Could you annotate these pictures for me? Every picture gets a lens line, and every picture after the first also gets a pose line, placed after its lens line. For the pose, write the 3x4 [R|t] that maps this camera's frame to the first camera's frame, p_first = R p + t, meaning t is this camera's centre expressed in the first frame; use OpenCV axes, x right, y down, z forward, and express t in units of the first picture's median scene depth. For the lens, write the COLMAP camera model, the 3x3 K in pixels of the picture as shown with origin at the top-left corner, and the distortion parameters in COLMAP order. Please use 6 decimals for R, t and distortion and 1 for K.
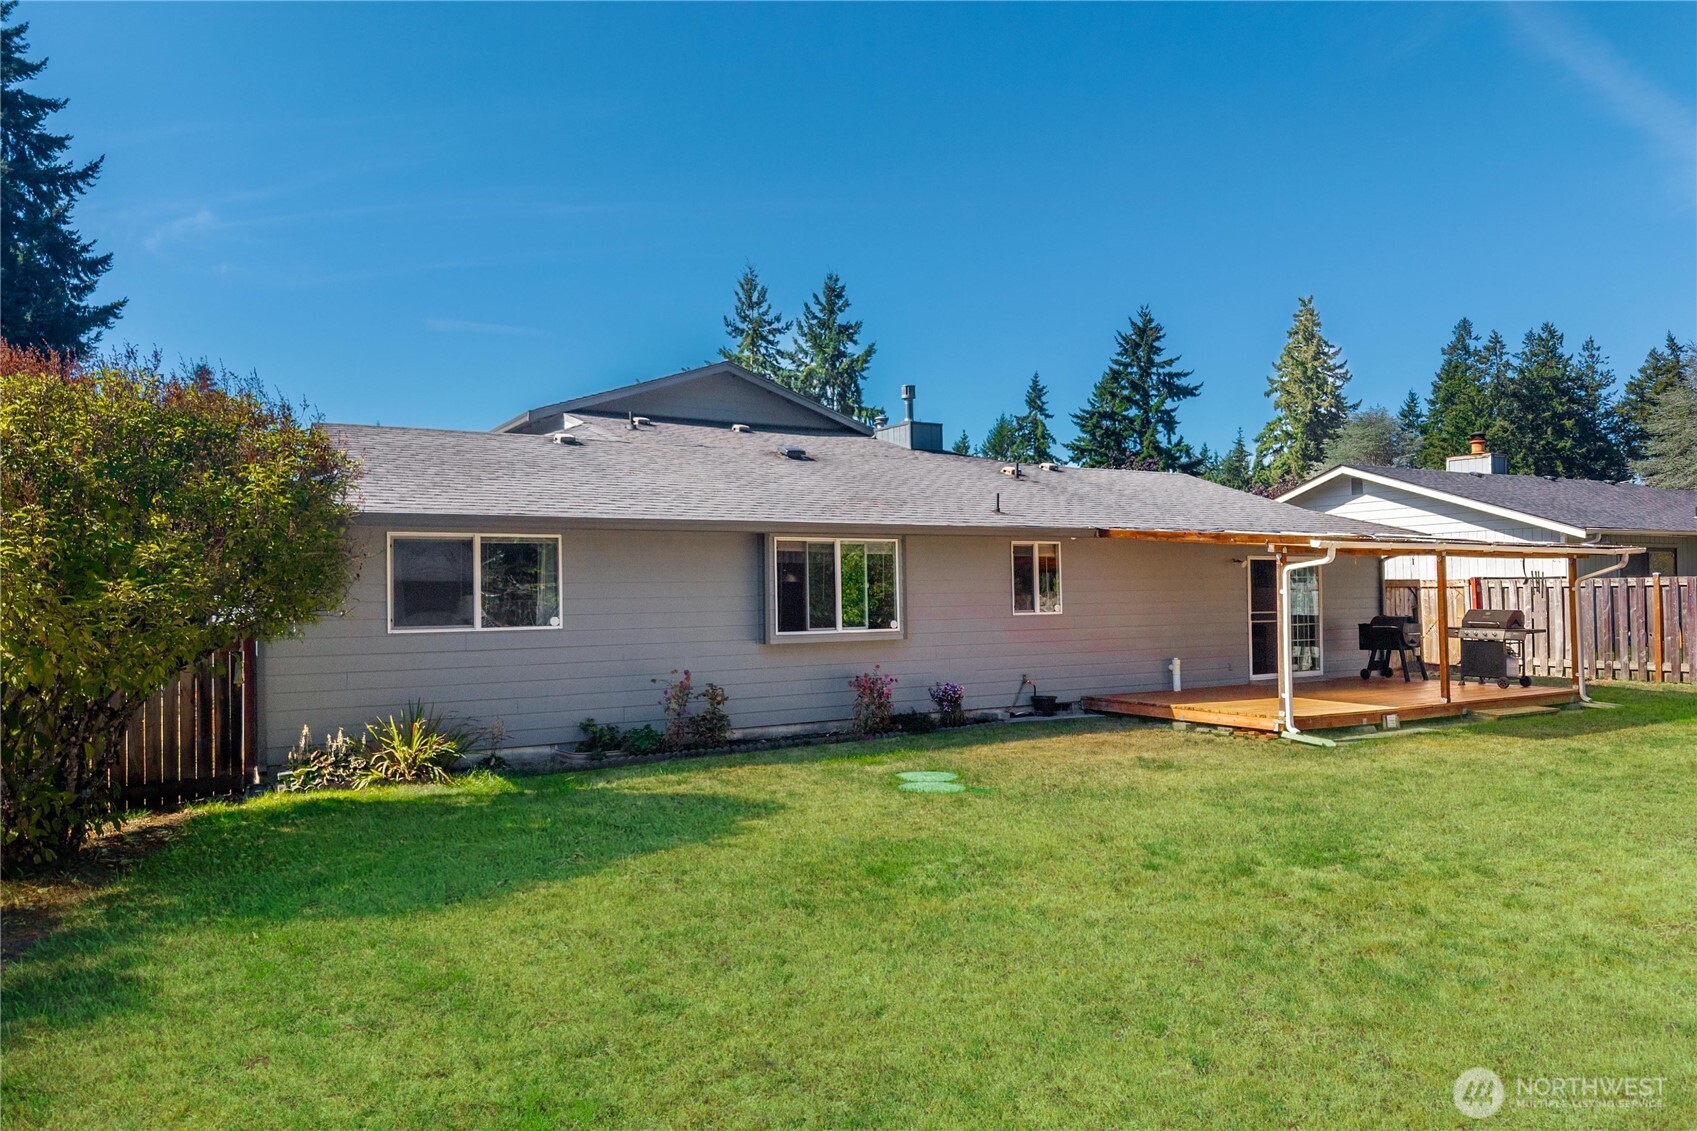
lens RADIAL K [[1184.2, 0, 848.5], [0, 1184.2, 565.5], [0, 0, 1]] dist [0.051437, -0.066310]
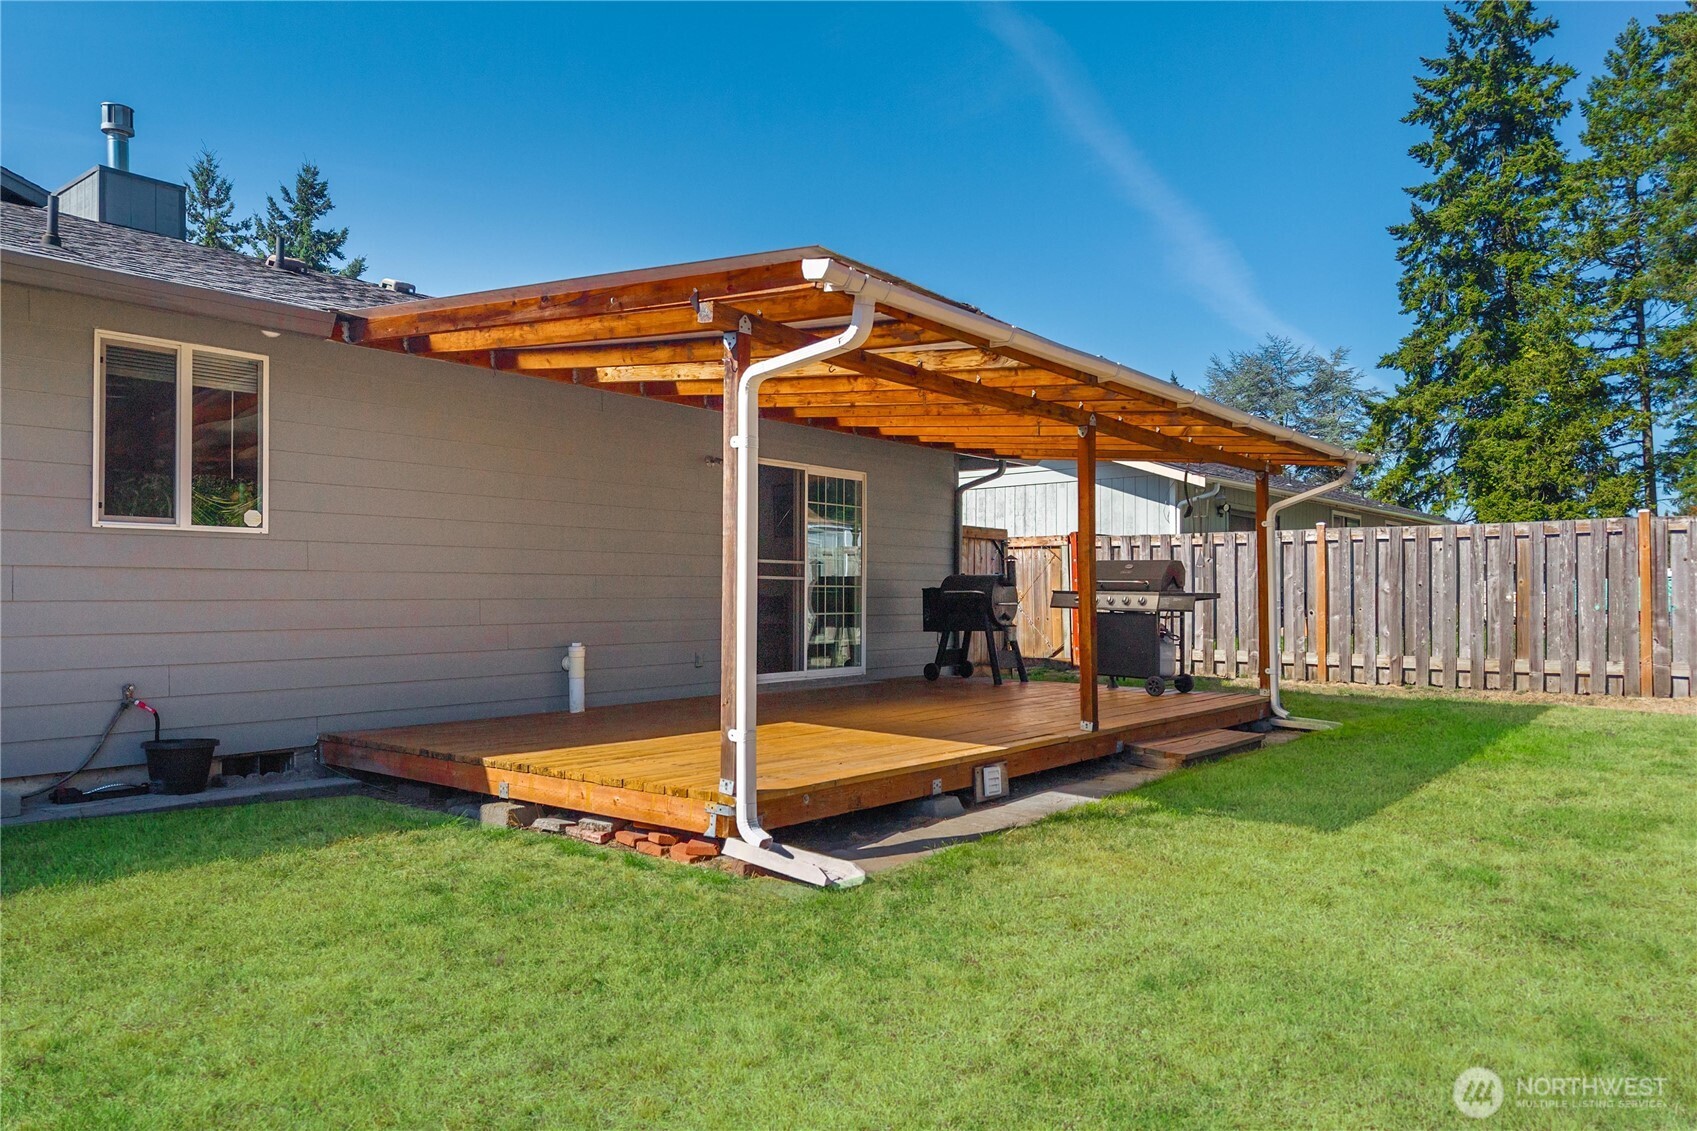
lens RADIAL K [[1146.4, 0, 848.5], [0, 1146.4, 565.5], [0, 0, 1]] dist [0.058466, -0.052977]
pose [[0.941577, 0.023641, 0.335967, 0.208820], [-0.022341, 0.999720, -0.007736, 0.044739], [-0.336056, -0.000221, 0.941842, 0.494048]]
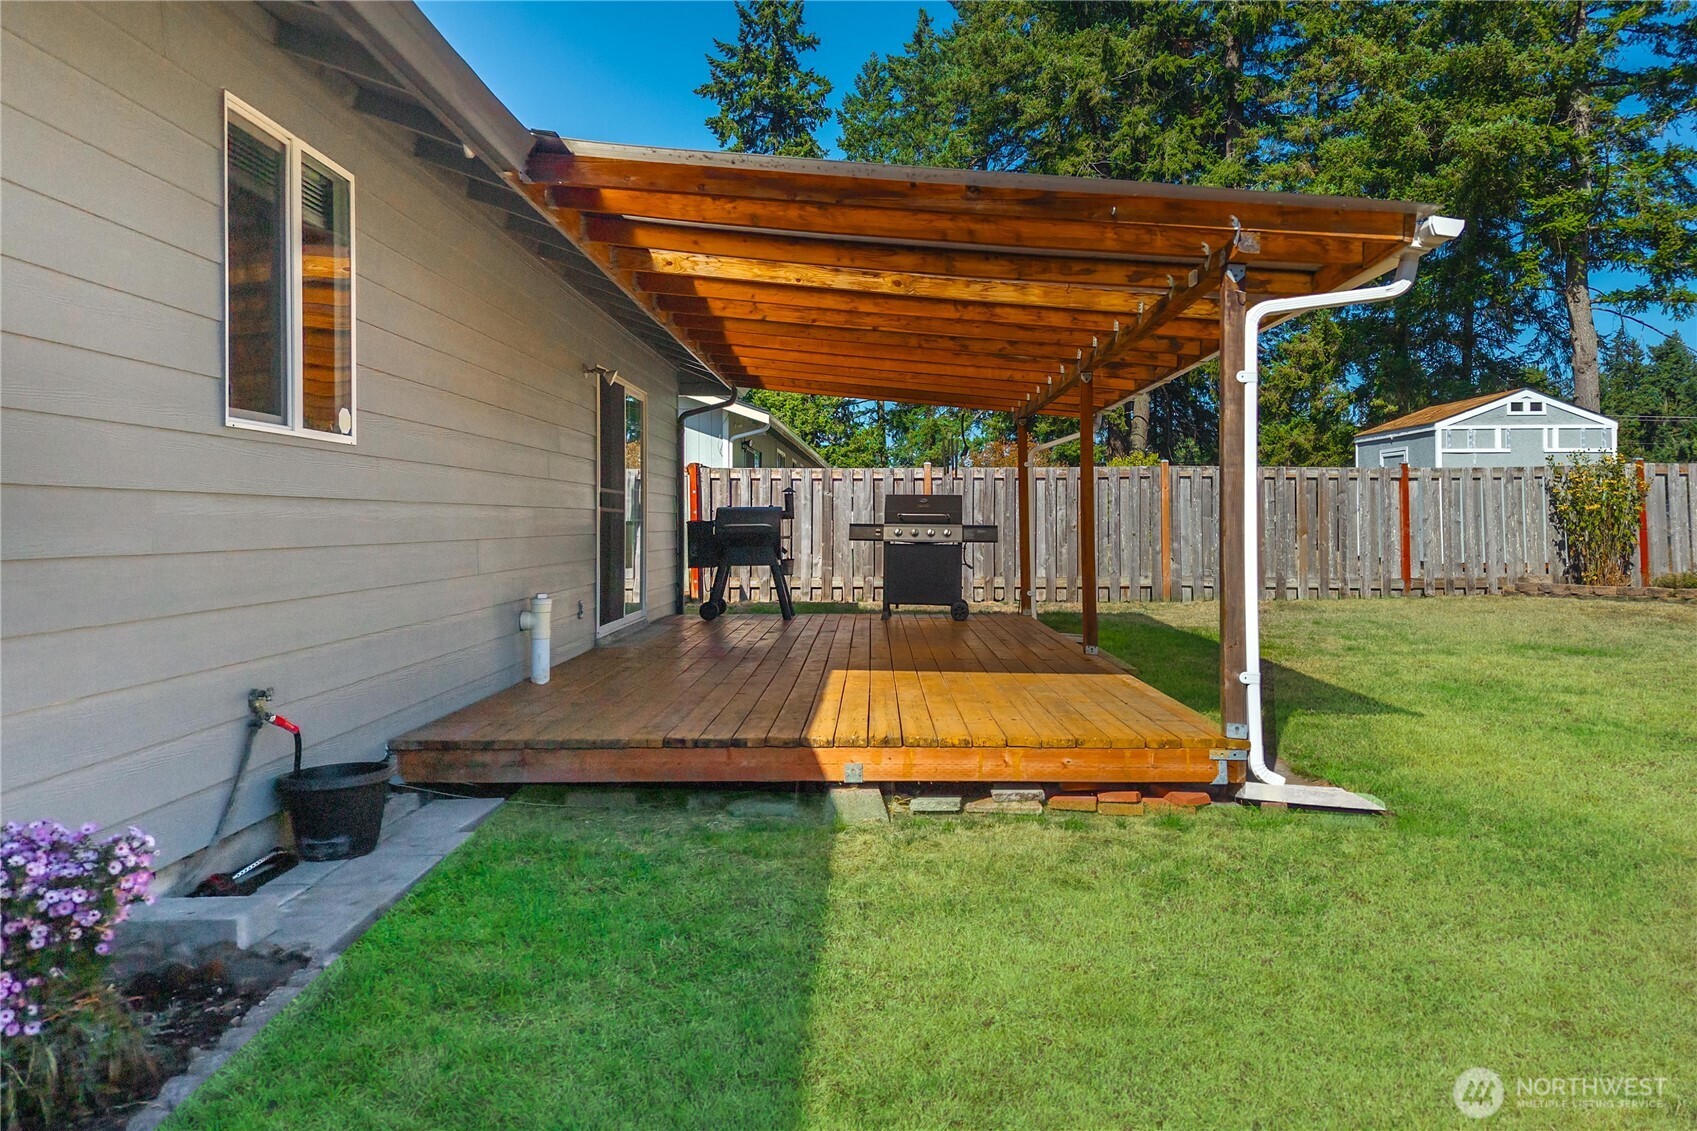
lens RADIAL K [[1158.3, 0, 860.0], [0, 1158.3, 500.4], [0, 0, 1]] dist [0.052453, -0.003630]
pose [[0.533041, 0.028845, 0.845598, 0.013278], [-0.024979, 0.999520, -0.018349, 0.049254], [-0.845721, -0.011341, 0.533506, 0.676659]]
